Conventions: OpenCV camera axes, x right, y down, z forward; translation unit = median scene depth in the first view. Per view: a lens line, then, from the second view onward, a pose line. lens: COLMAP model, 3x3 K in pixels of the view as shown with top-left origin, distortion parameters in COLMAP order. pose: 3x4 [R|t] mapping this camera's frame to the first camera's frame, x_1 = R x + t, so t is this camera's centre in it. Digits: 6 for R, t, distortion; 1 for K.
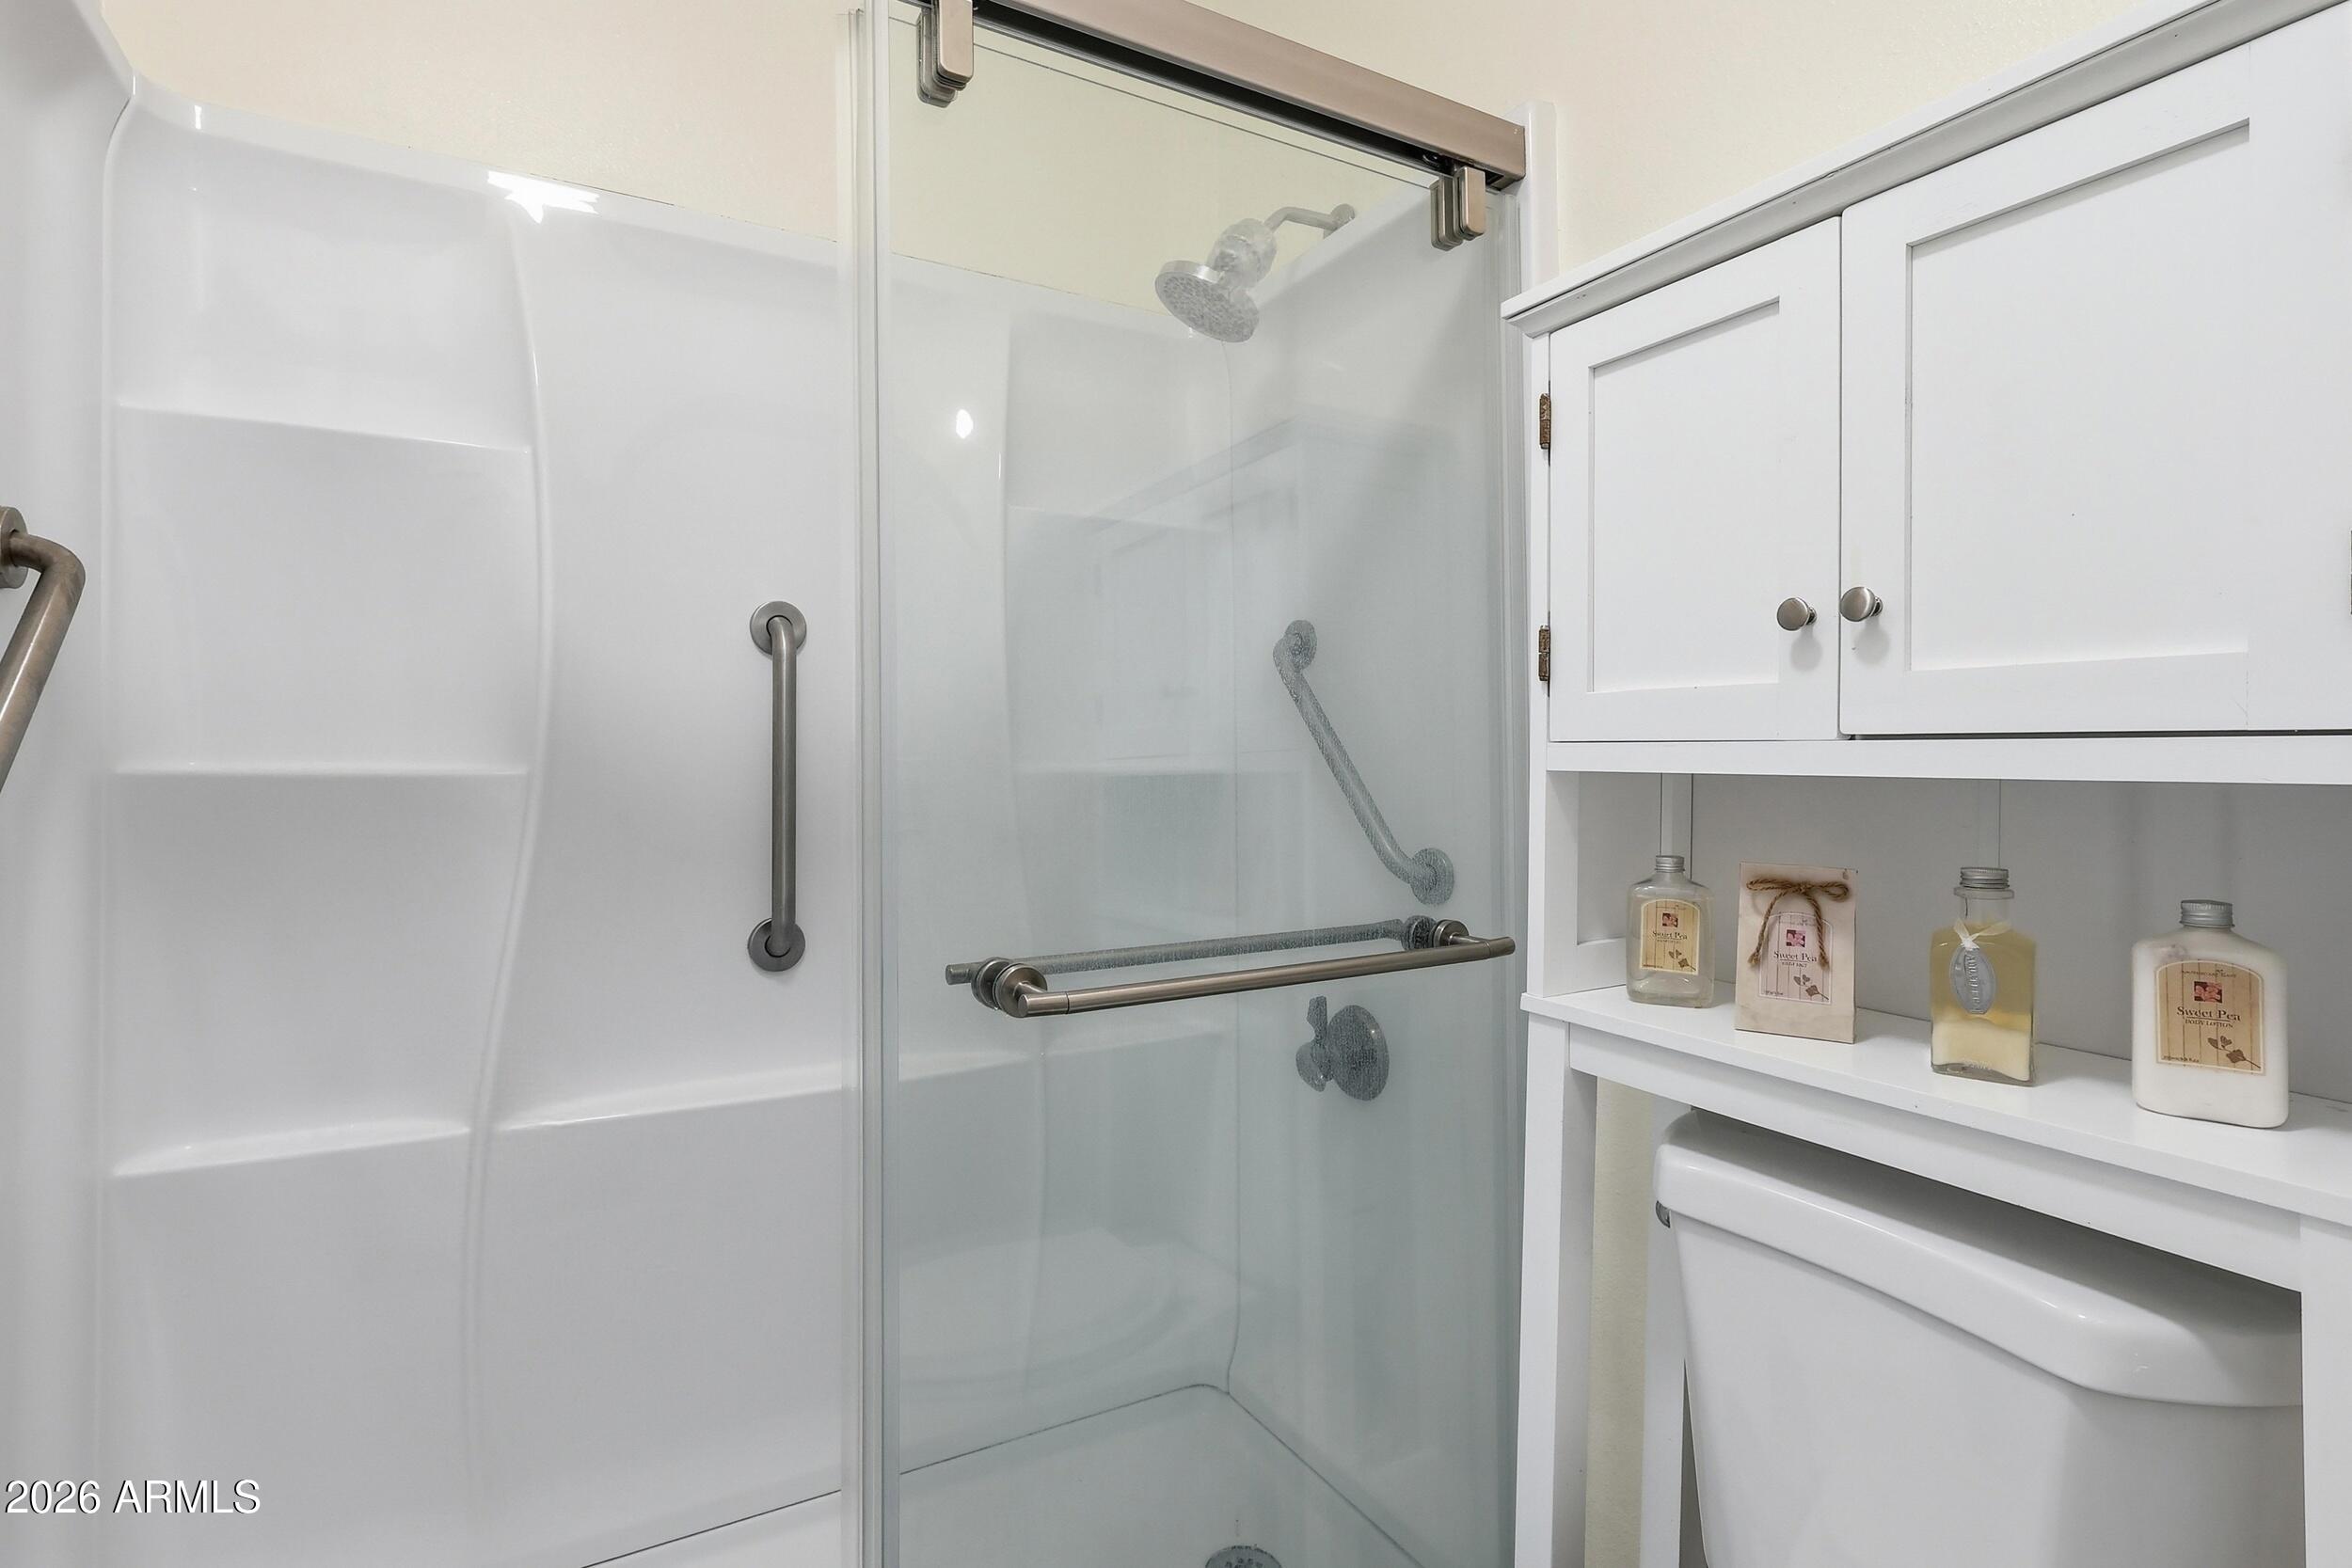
lens RADIAL K [[1098.3, 0, 1178.0], [0, 1098.3, 771.4], [0, 0, 1]] dist [-0.008997, 0.002470]
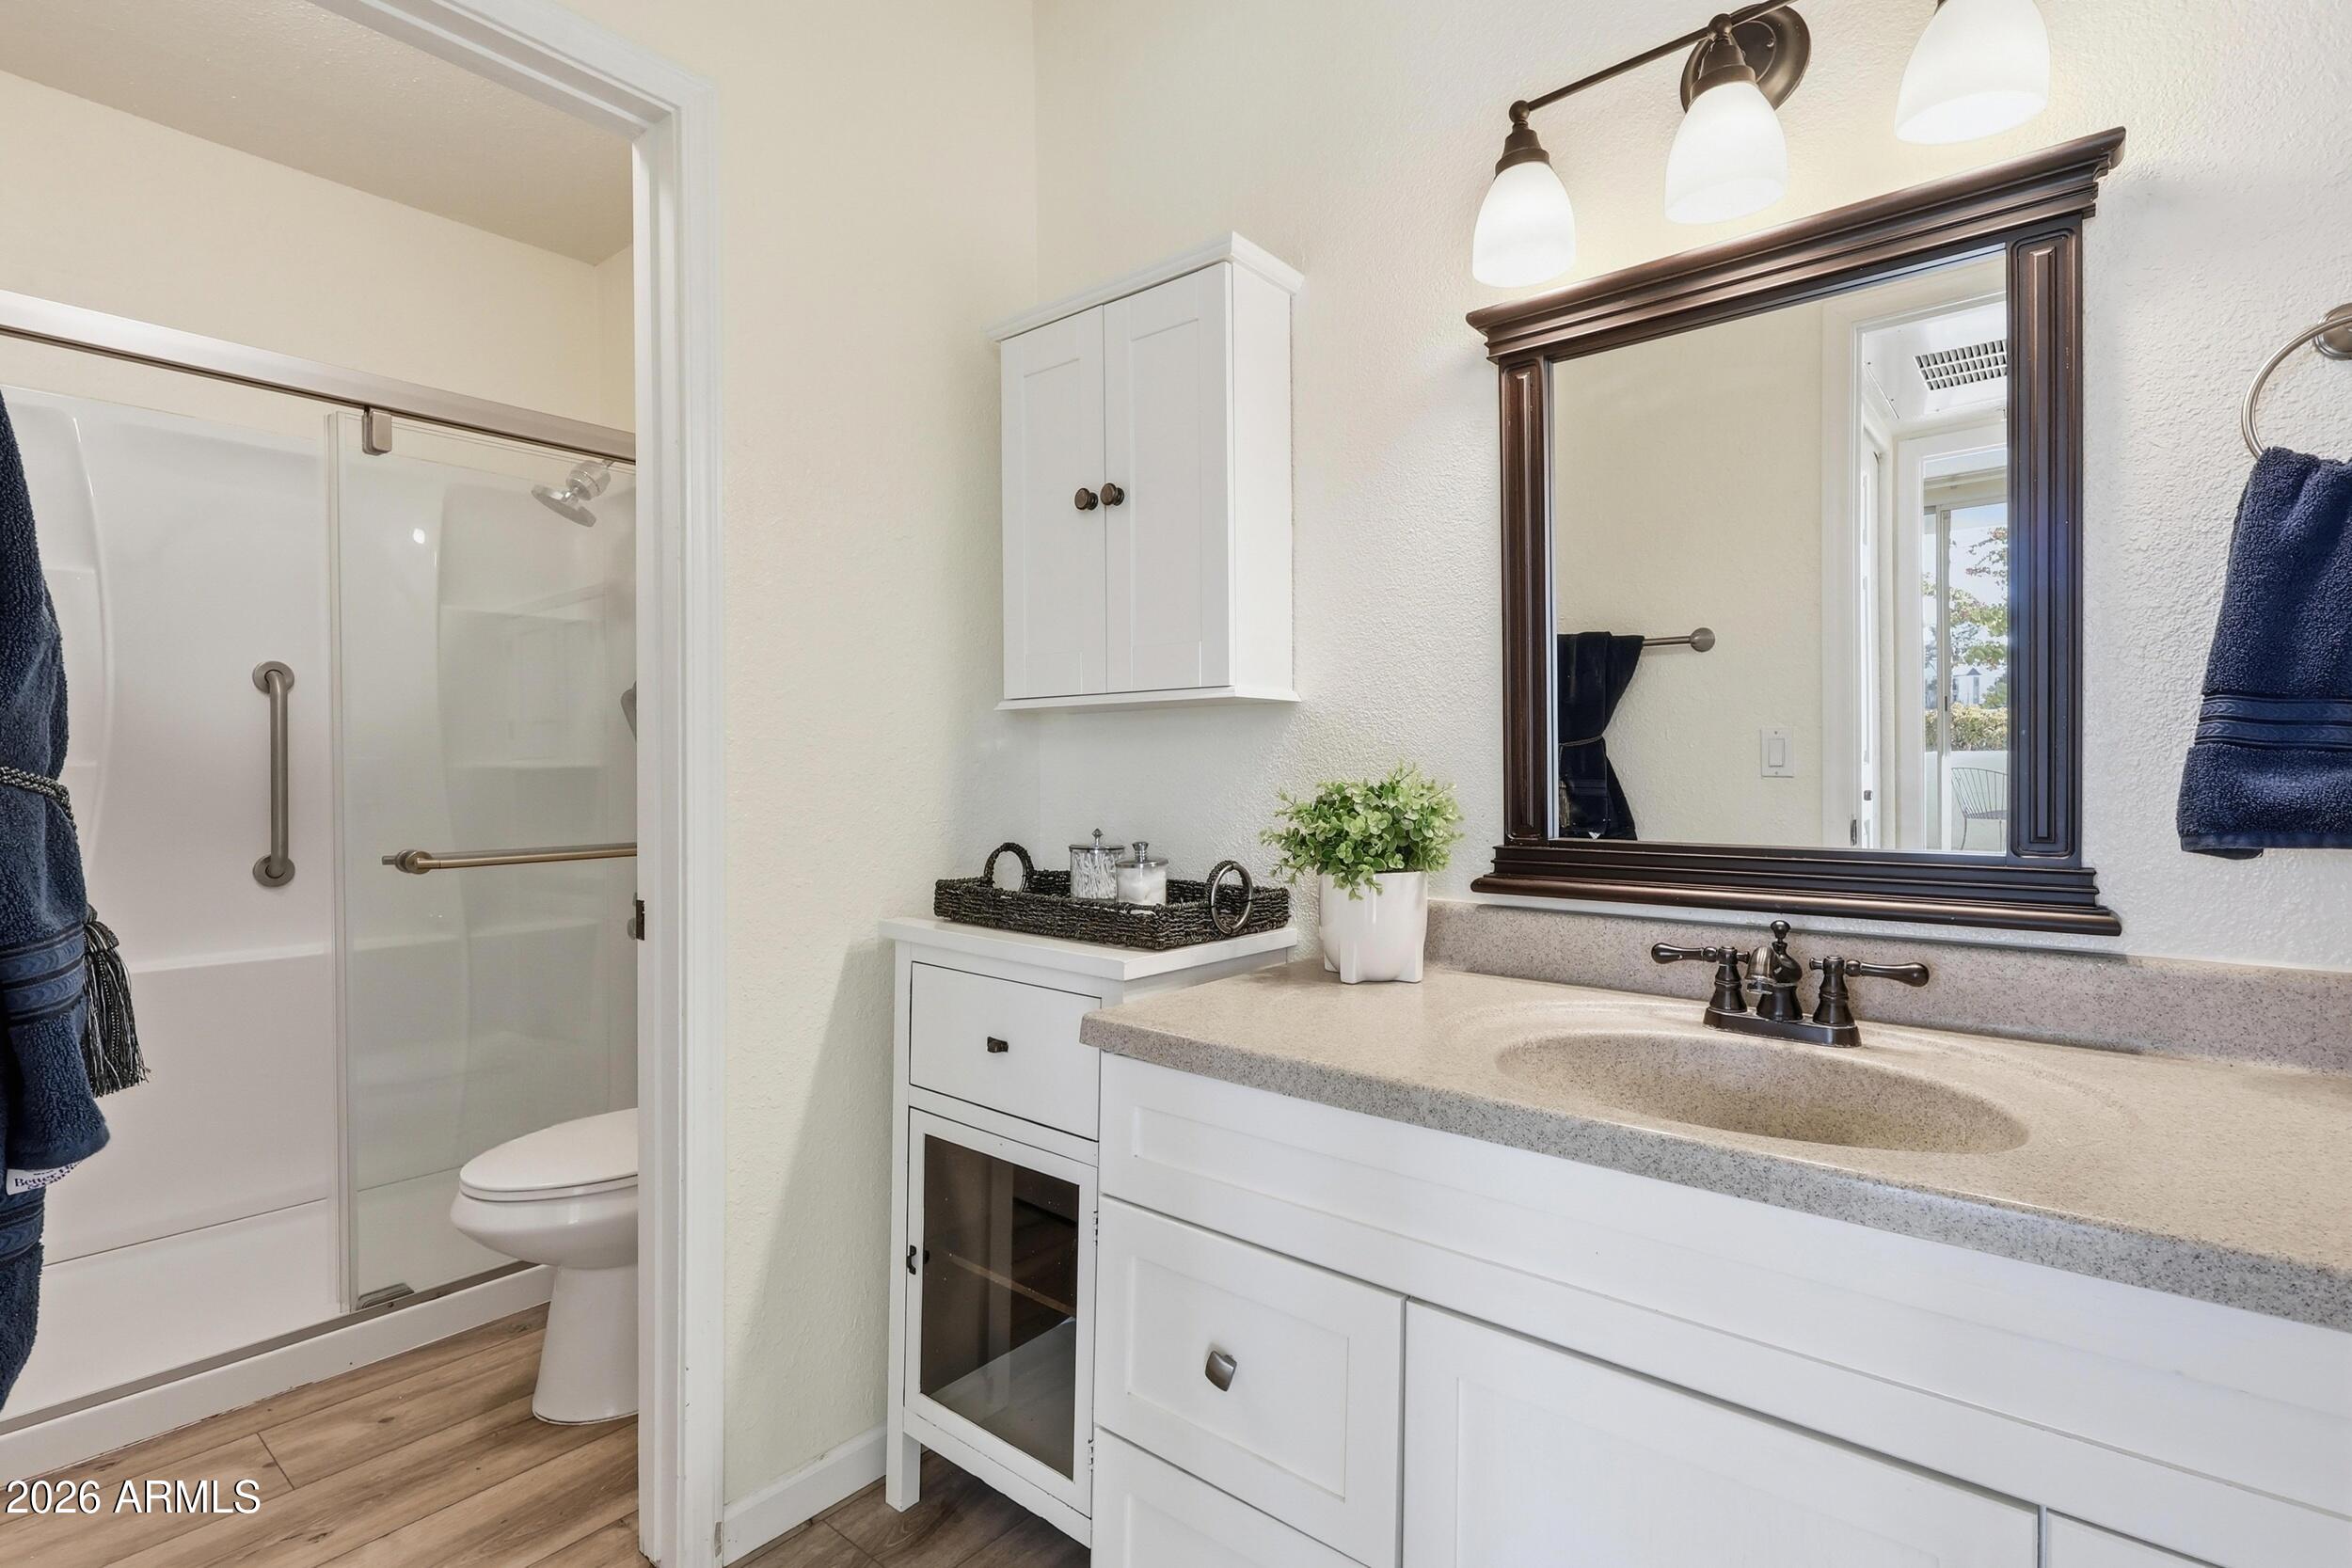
lens RADIAL K [[1098.3, 0, 1165.4], [0, 1098.3, 785.4], [0, 0, 1]] dist [-0.008997, 0.002470]
pose [[0.934082, 0.000774, 0.357058, 0.295149], [-0.005771, 0.999900, 0.012930, 0.000788], [-0.357012, -0.014139, 0.933993, -0.998255]]
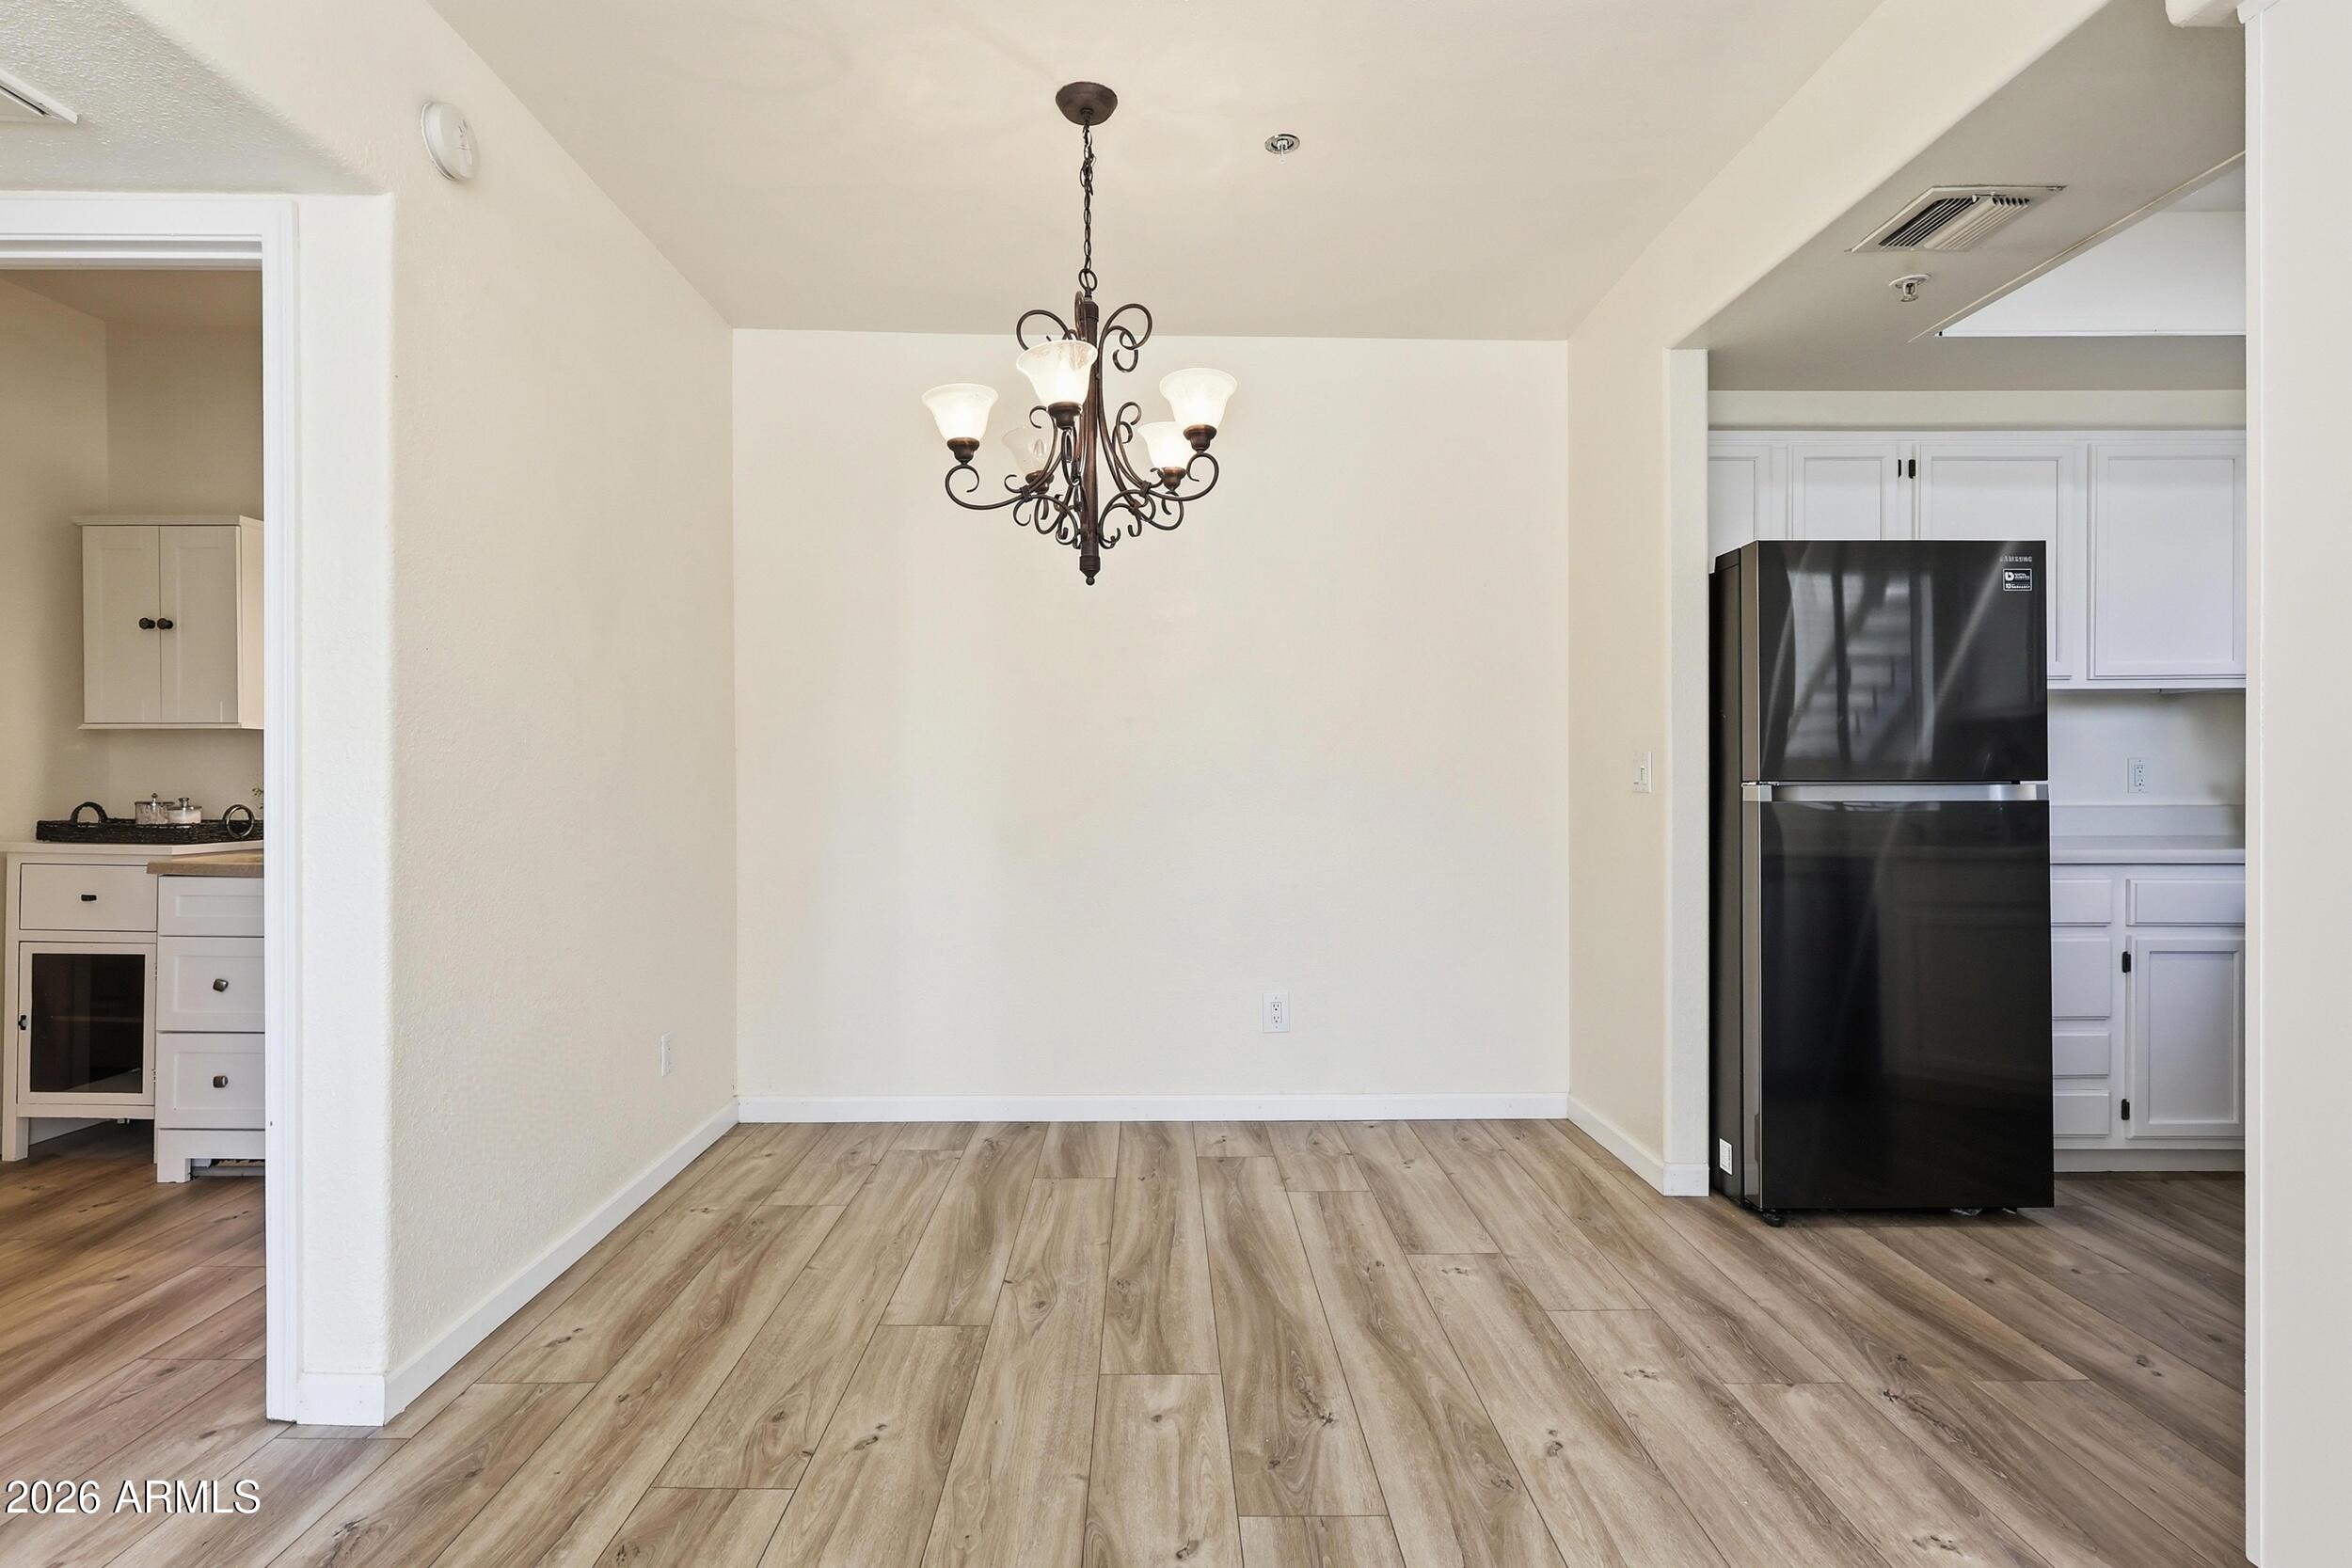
lens RADIAL K [[1098.3, 0, 1175.2], [0, 1098.3, 788.9], [0, 0, 1]] dist [-0.008997, 0.002470]
pose [[0.487320, 0.001097, 0.873223, -1.497545], [-0.002468, 0.999997, 0.000120, 0.147673], [-0.873220, -0.002214, 0.487321, -6.511396]]
